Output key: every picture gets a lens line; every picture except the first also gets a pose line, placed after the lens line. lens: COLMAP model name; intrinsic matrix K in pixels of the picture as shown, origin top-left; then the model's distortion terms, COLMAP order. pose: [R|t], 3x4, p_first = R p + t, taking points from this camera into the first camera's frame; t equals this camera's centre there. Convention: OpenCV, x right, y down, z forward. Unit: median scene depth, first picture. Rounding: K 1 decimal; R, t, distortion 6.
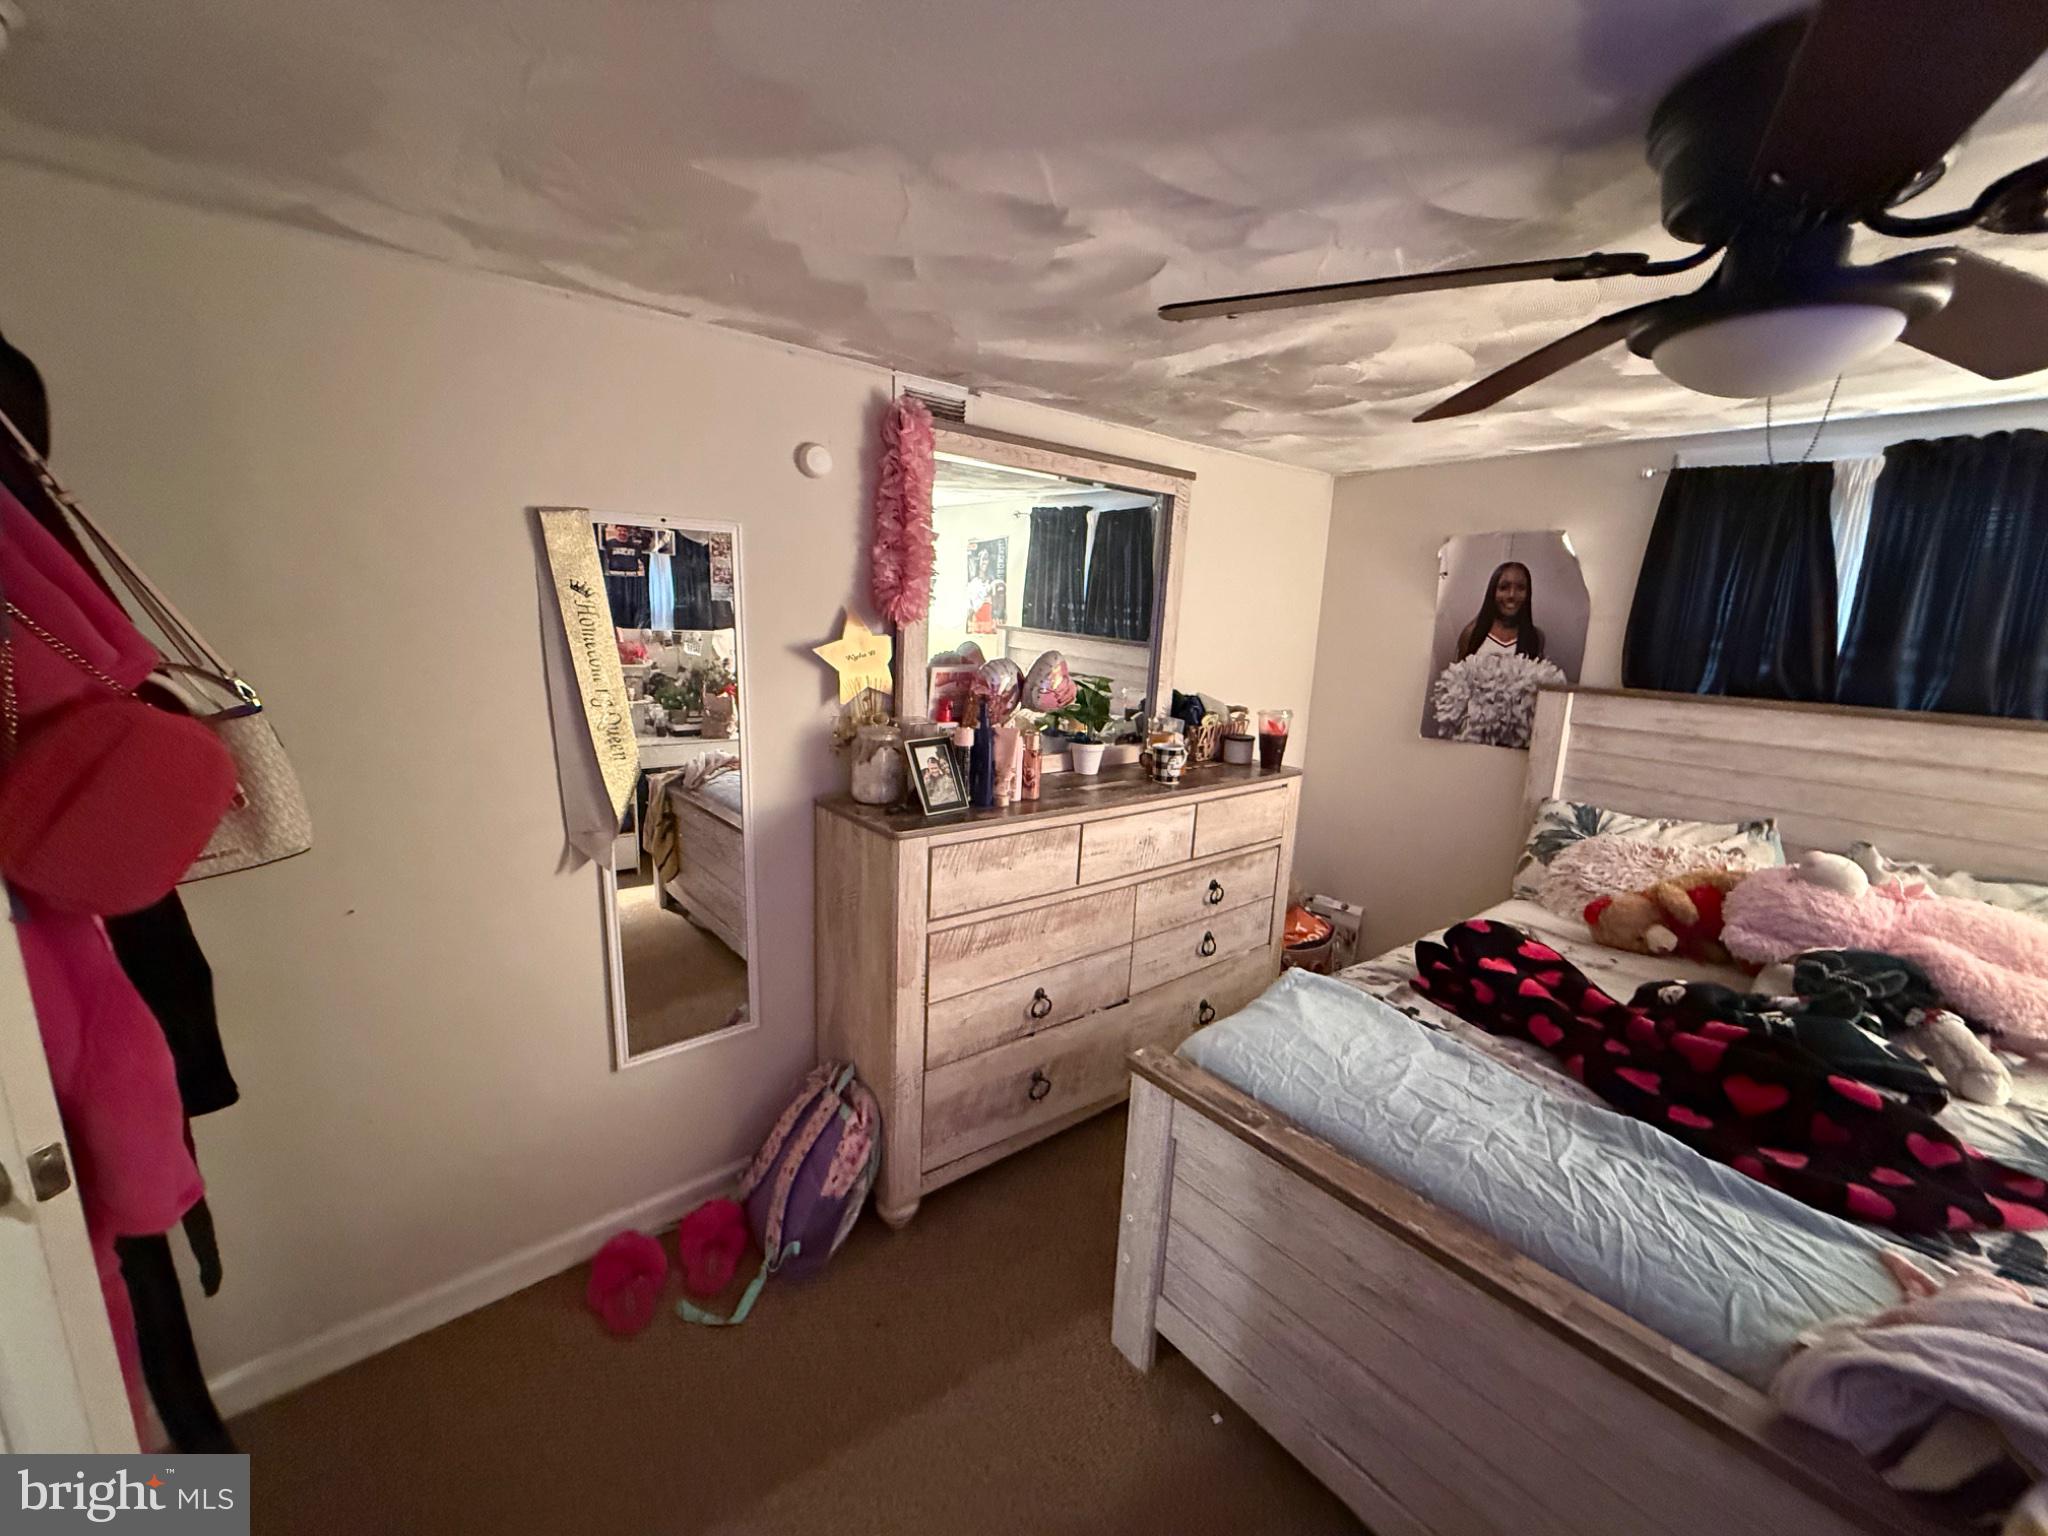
lens RADIAL K [[815.5, 0, 1021.0], [0, 815.5, 769.7], [0, 0, 1]] dist [-0.000671, 0.000083]
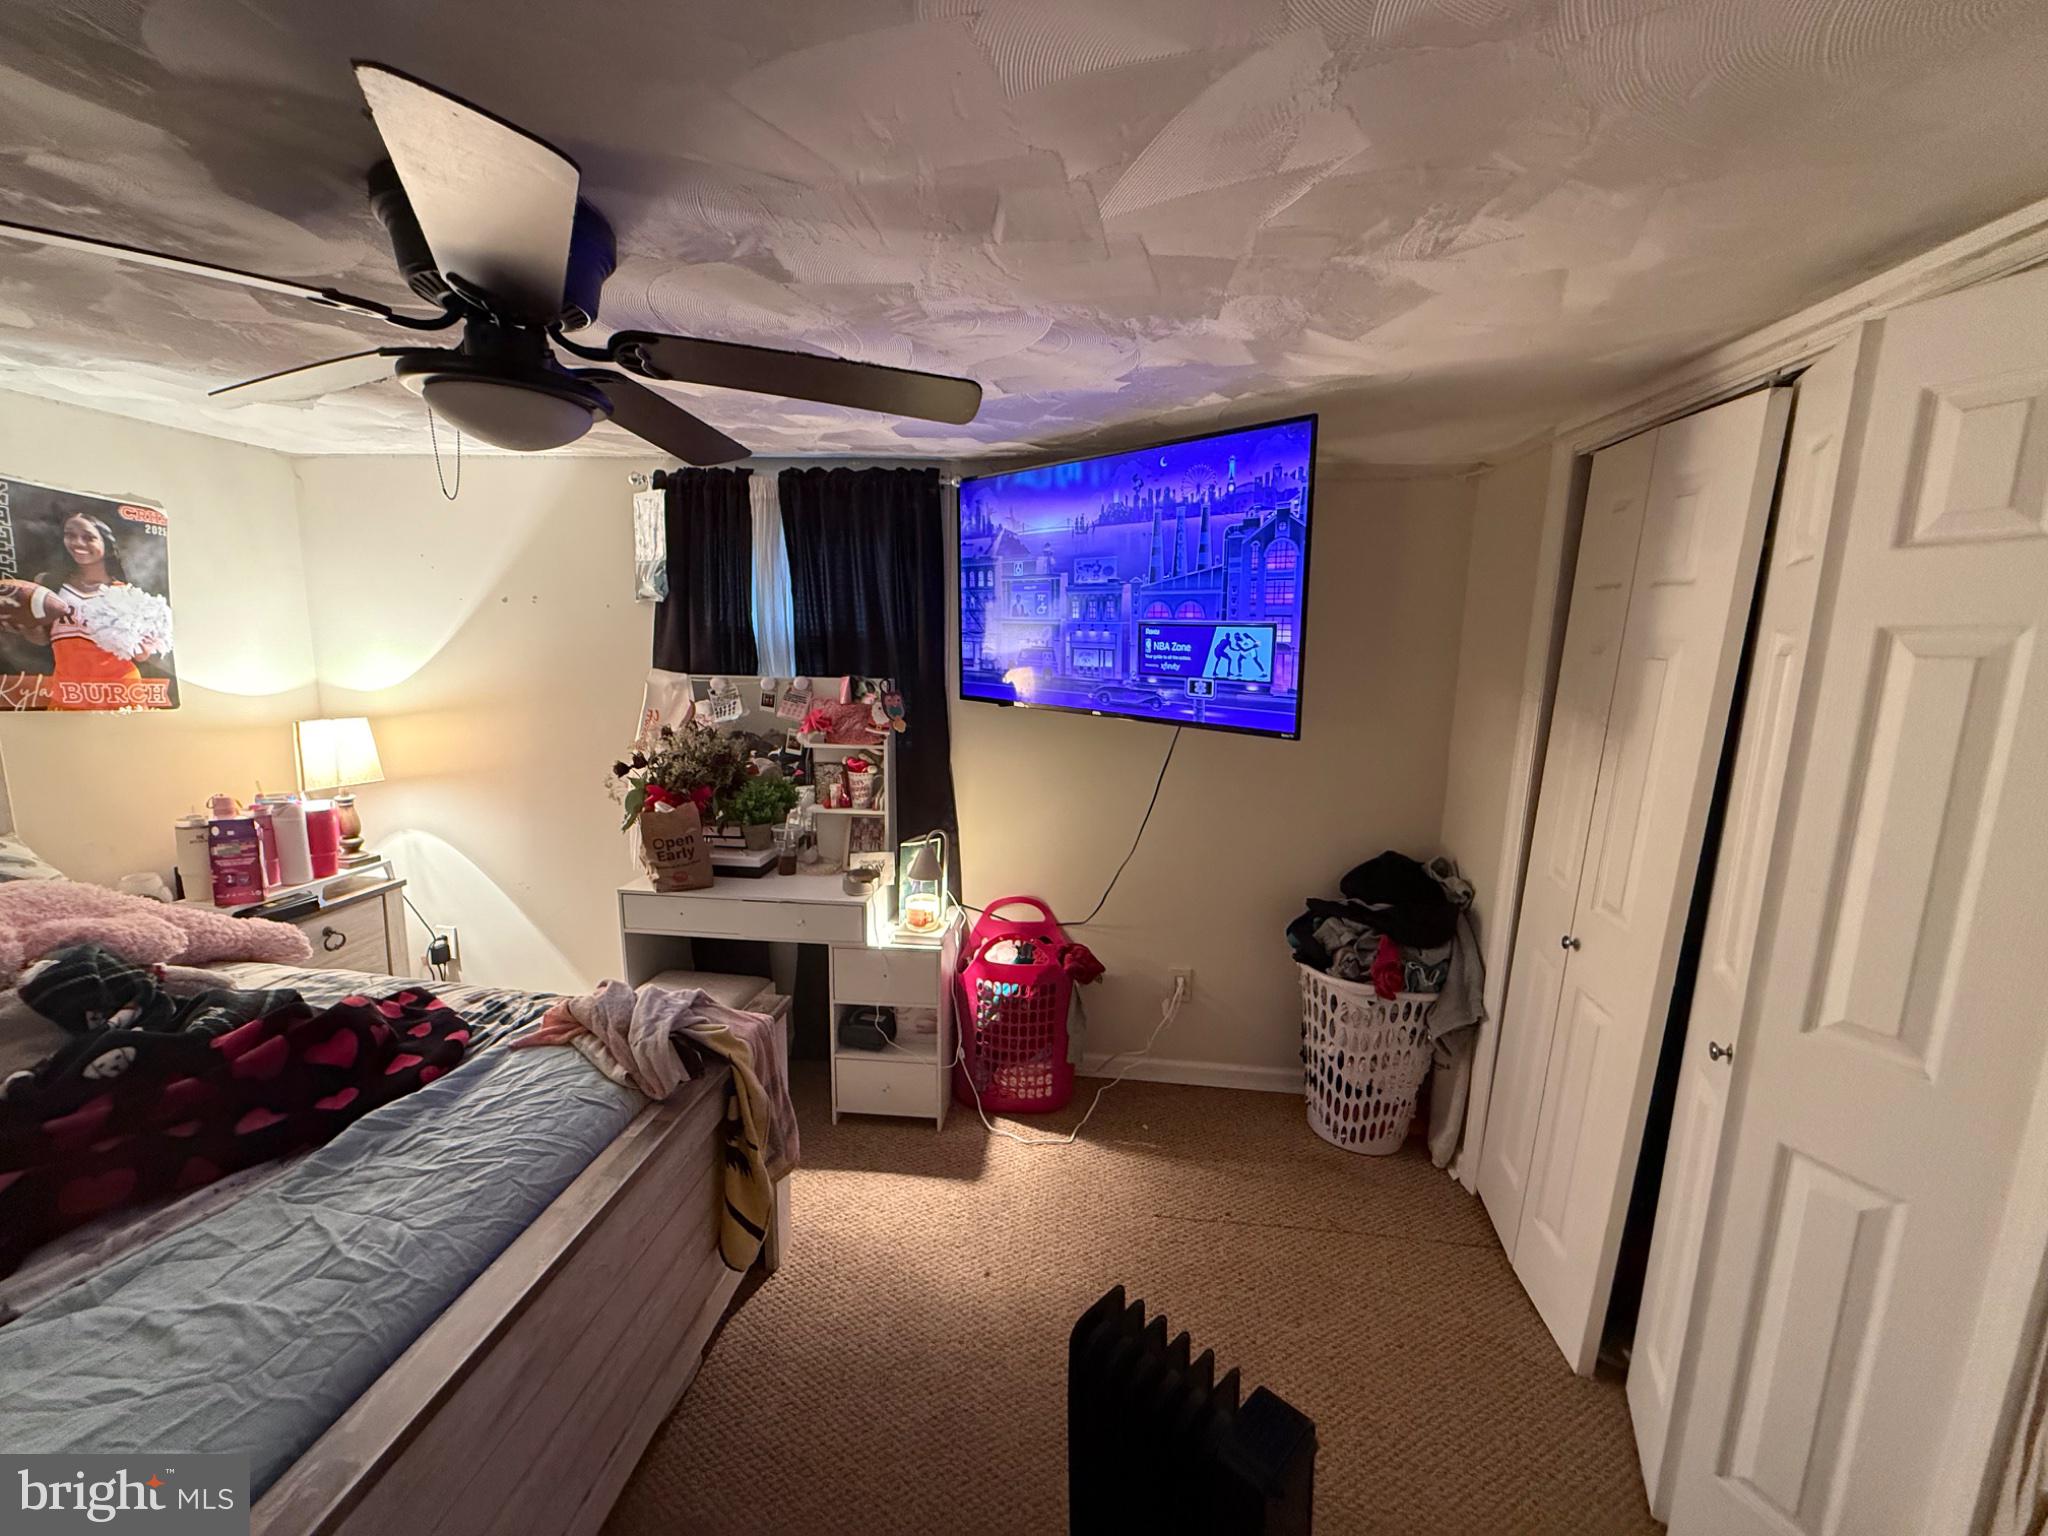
lens RADIAL K [[815.2, 0, 1021.0], [0, 815.2, 769.1], [0, 0, 1]] dist [-0.001119, 0.000285]
pose [[-0.704734, -0.169684, 0.688881, -0.229136], [0.089061, 0.942139, 0.323176, -0.119685], [-0.703860, 0.289106, -0.648845, 0.517956]]
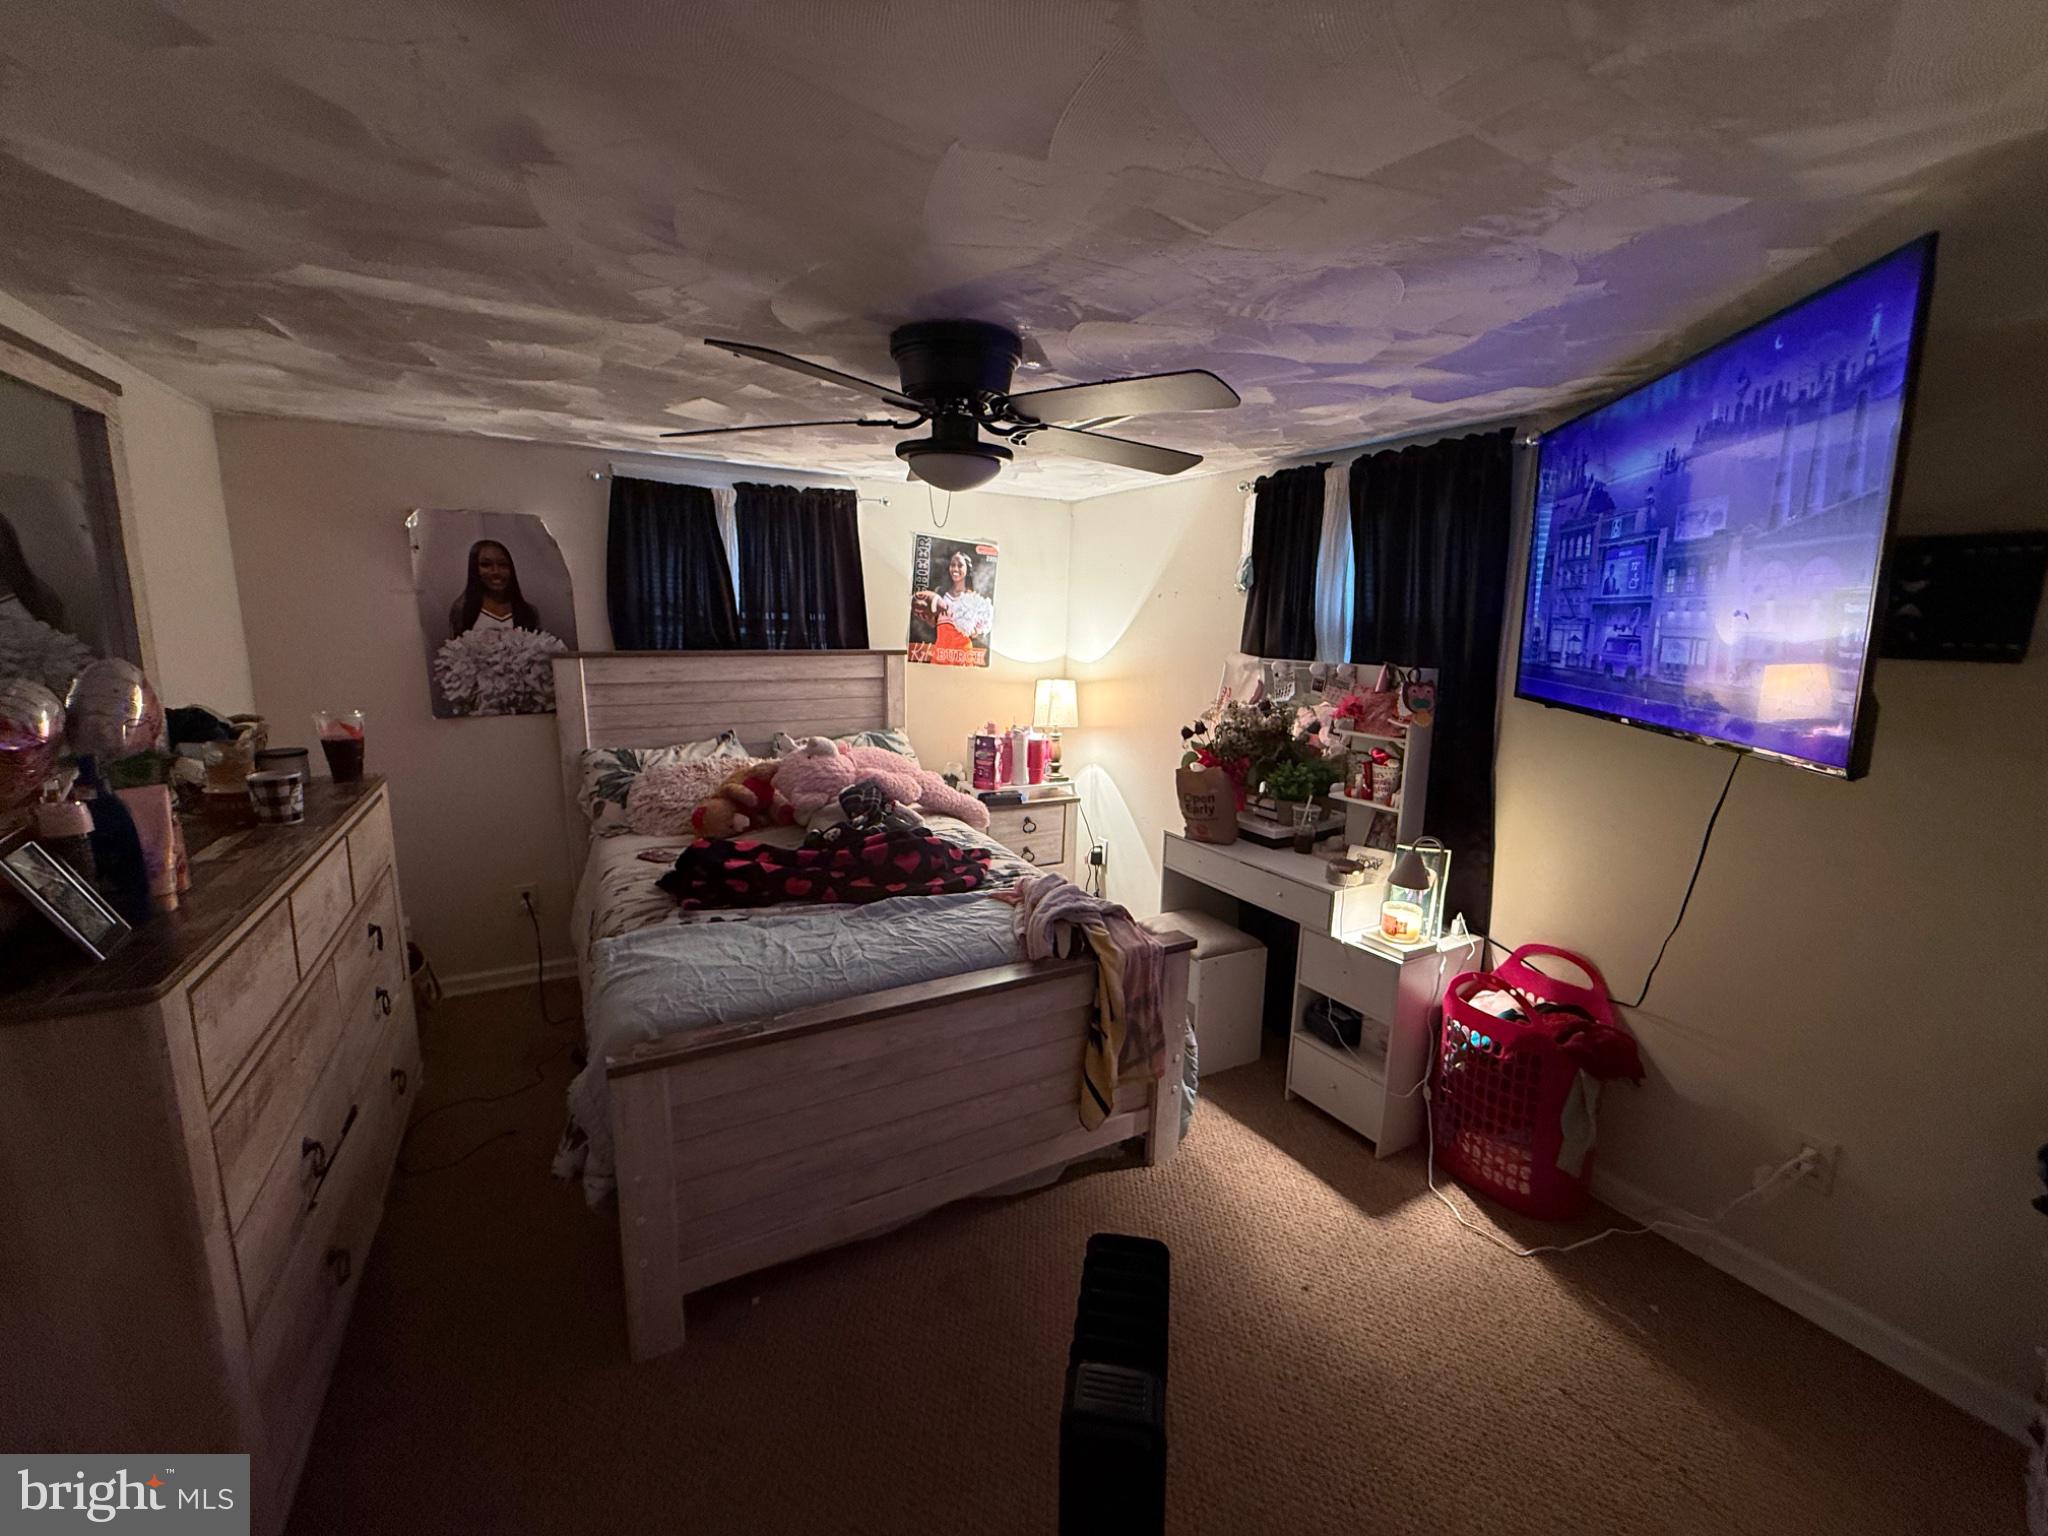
lens RADIAL K [[815.2, 0, 1021.0], [0, 815.2, 769.1], [0, 0, 1]] dist [-0.001119, 0.000285]
pose [[0.173538, -0.216579, 0.960717, -0.414901], [0.176753, 0.966528, 0.185962, -0.052003], [-0.968836, 0.137538, 0.206011, 0.191459]]
